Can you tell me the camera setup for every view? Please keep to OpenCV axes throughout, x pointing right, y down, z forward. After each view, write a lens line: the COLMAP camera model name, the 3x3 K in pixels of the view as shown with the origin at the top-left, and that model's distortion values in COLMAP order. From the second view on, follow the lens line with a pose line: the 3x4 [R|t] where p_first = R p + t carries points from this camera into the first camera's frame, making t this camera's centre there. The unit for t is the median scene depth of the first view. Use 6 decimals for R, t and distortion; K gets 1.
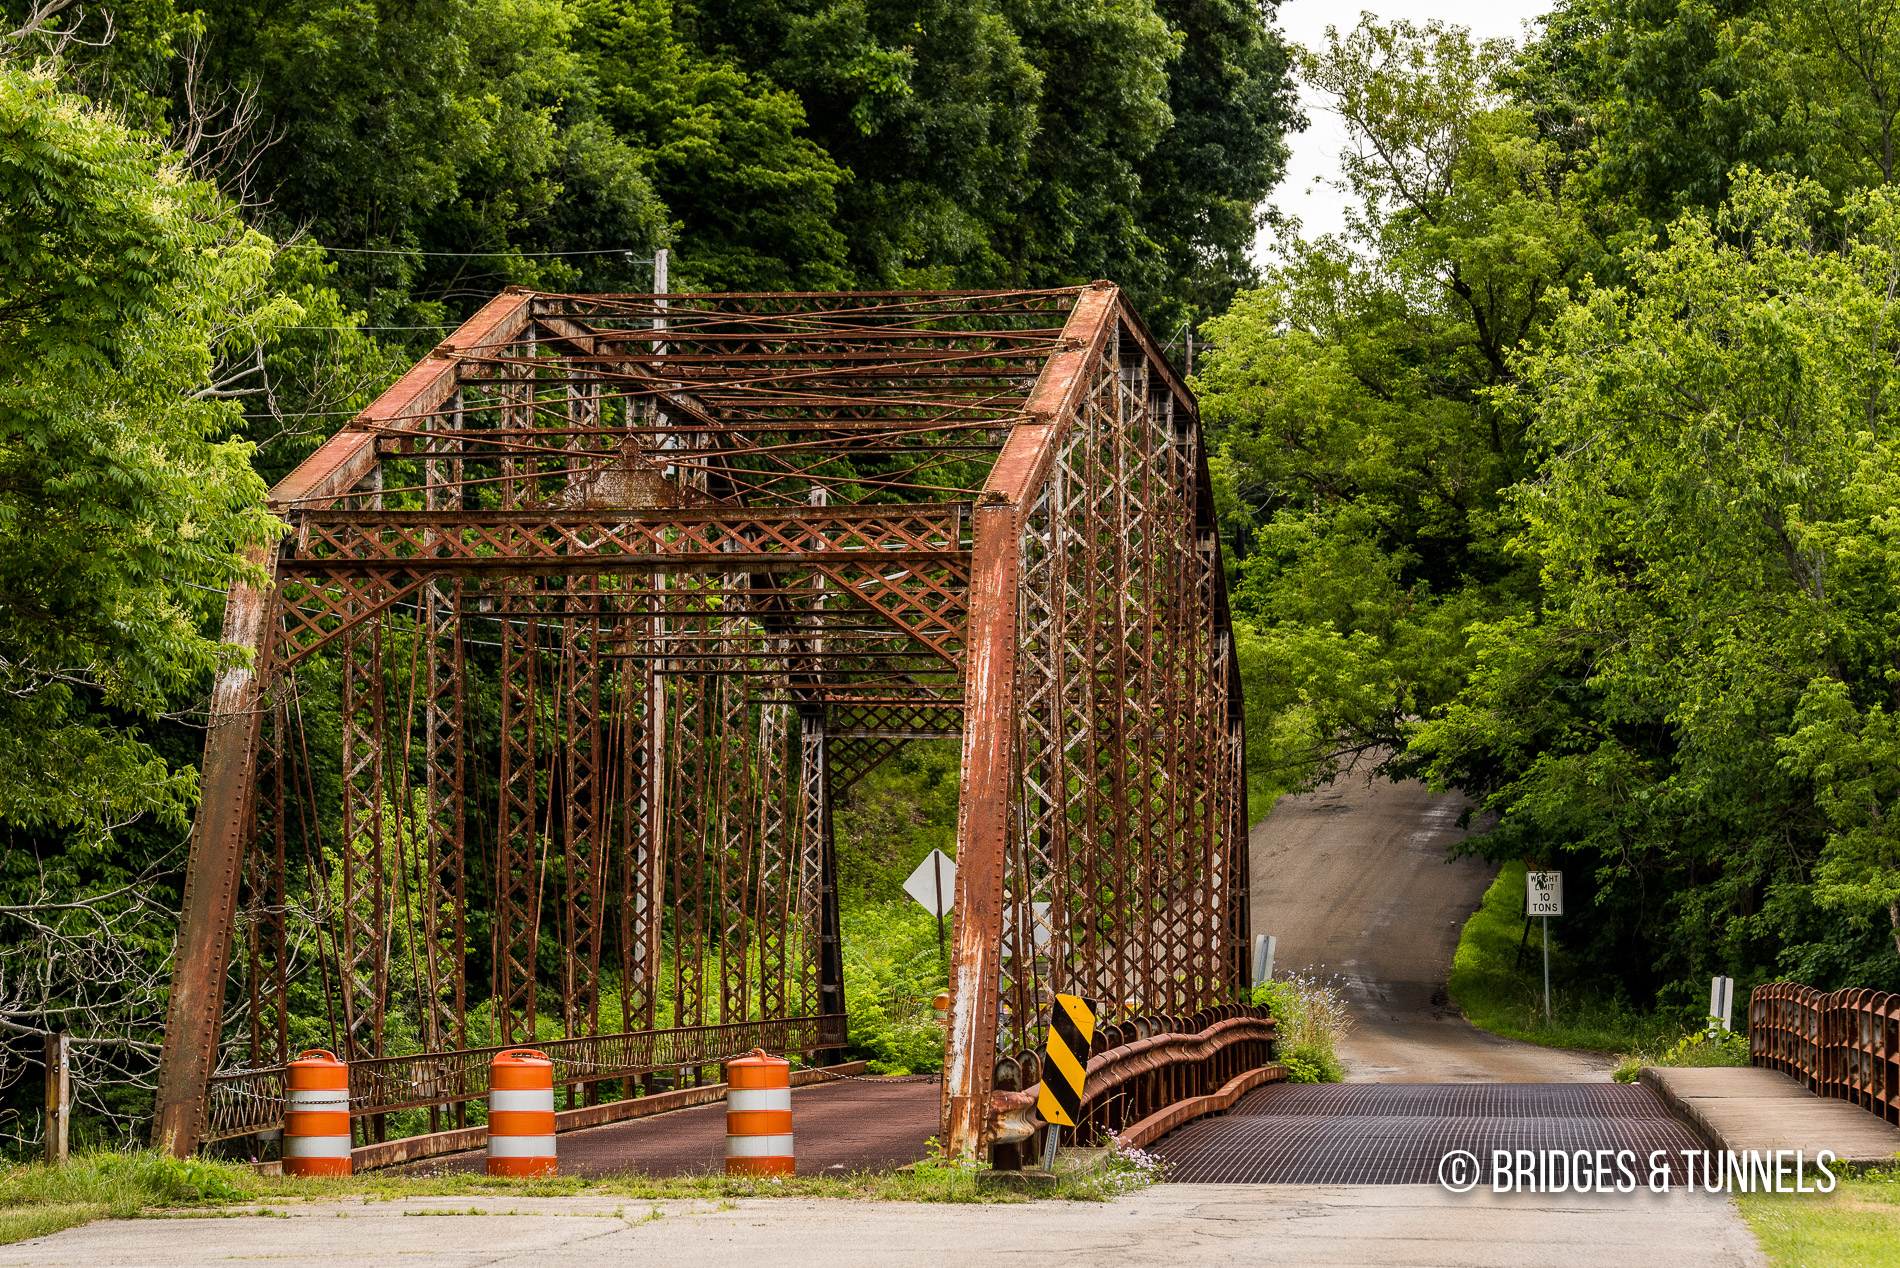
lens RADIAL K [[6717.7, 0, 949.3], [0, 6717.7, 634.4], [0, 0, 1]] dist [0.131576, 0.000000]
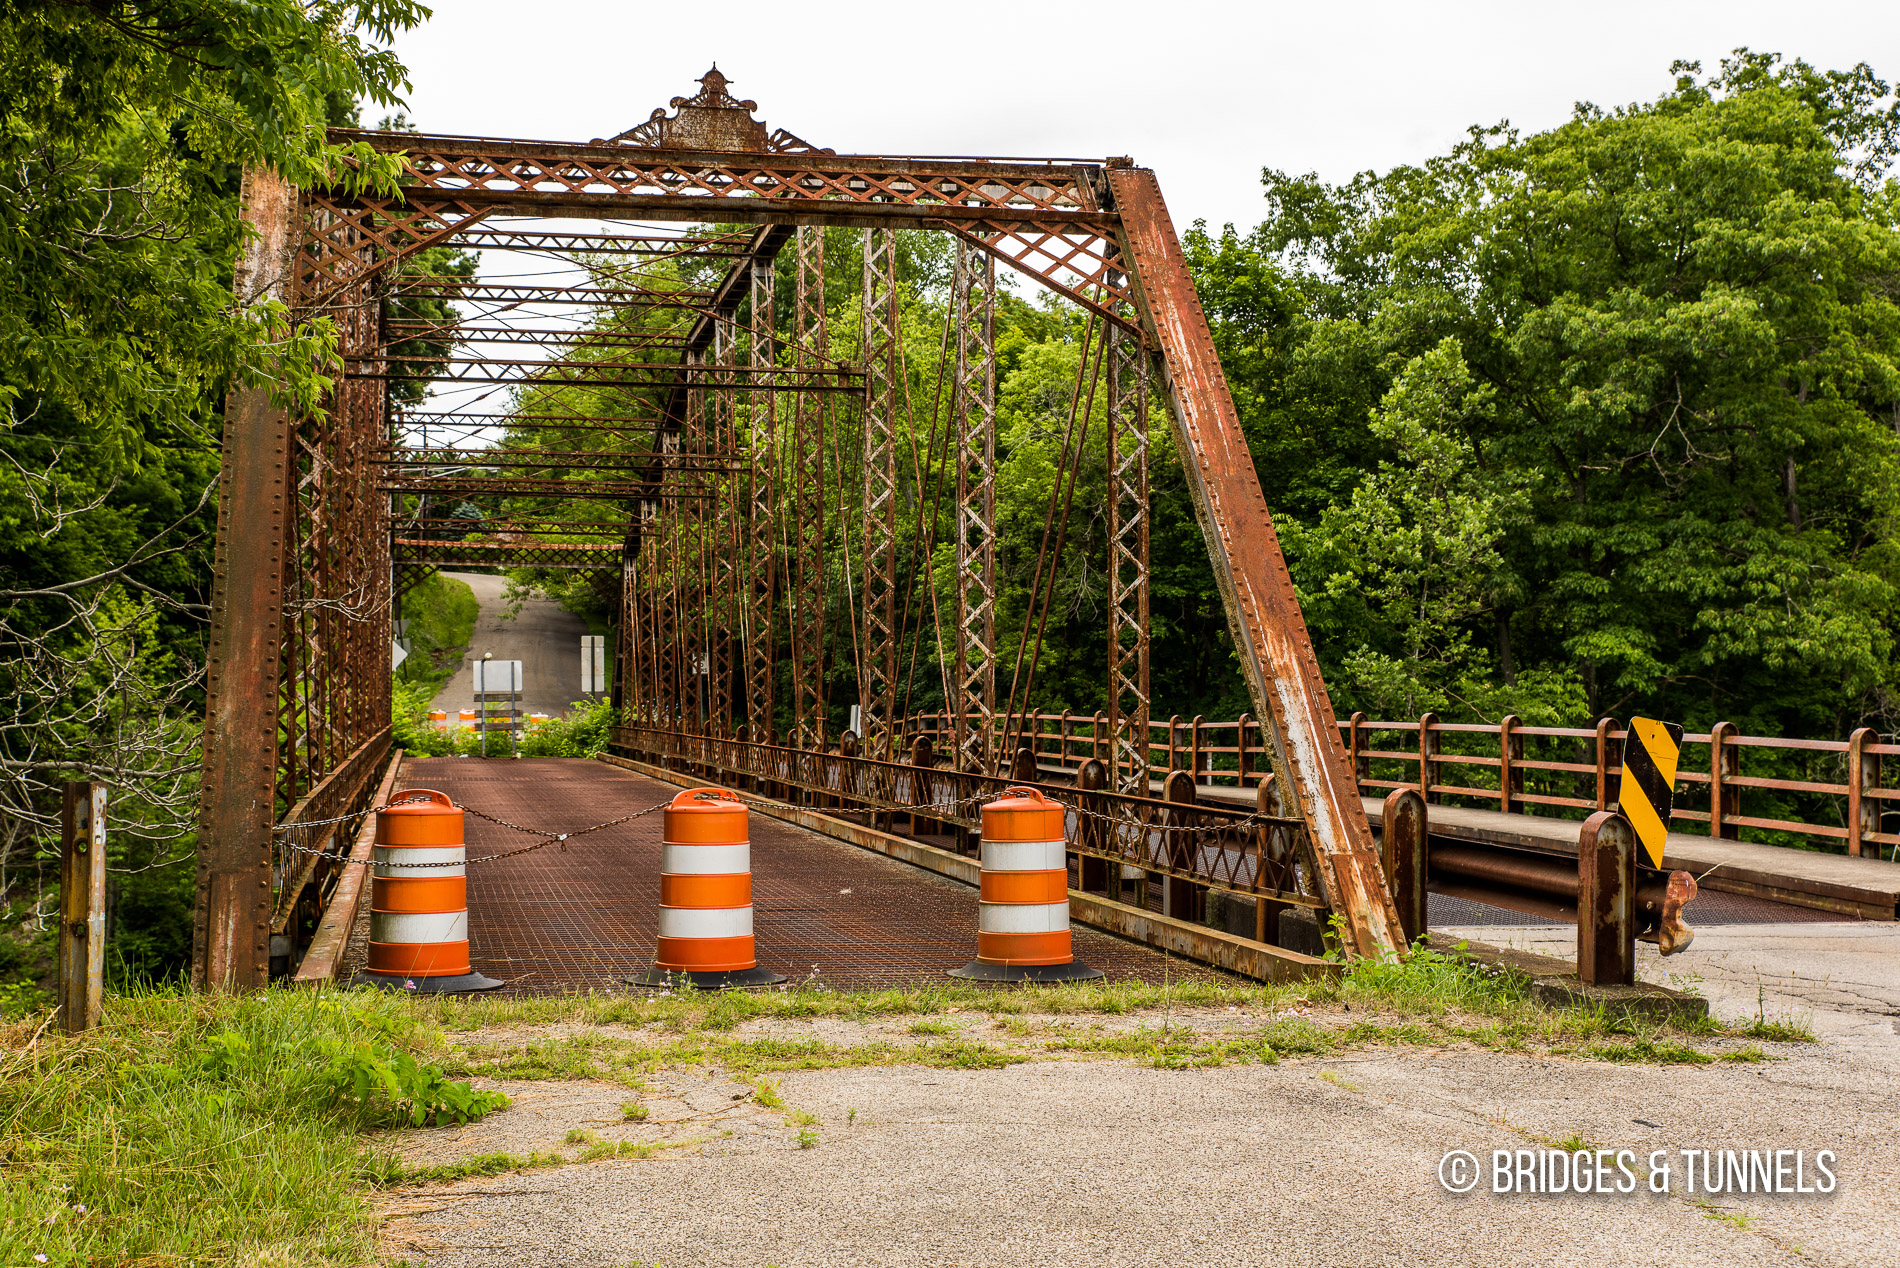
lens RADIAL K [[2450.5, 0, 951.9], [0, 2450.5, 629.8], [0, 0, 1]] dist [-0.026146, 0.000000]
pose [[0.961005, 0.012490, 0.276250, -0.111777], [-0.018007, 0.999686, 0.017443, 0.039268], [-0.275945, -0.021738, 0.960927, 0.737244]]
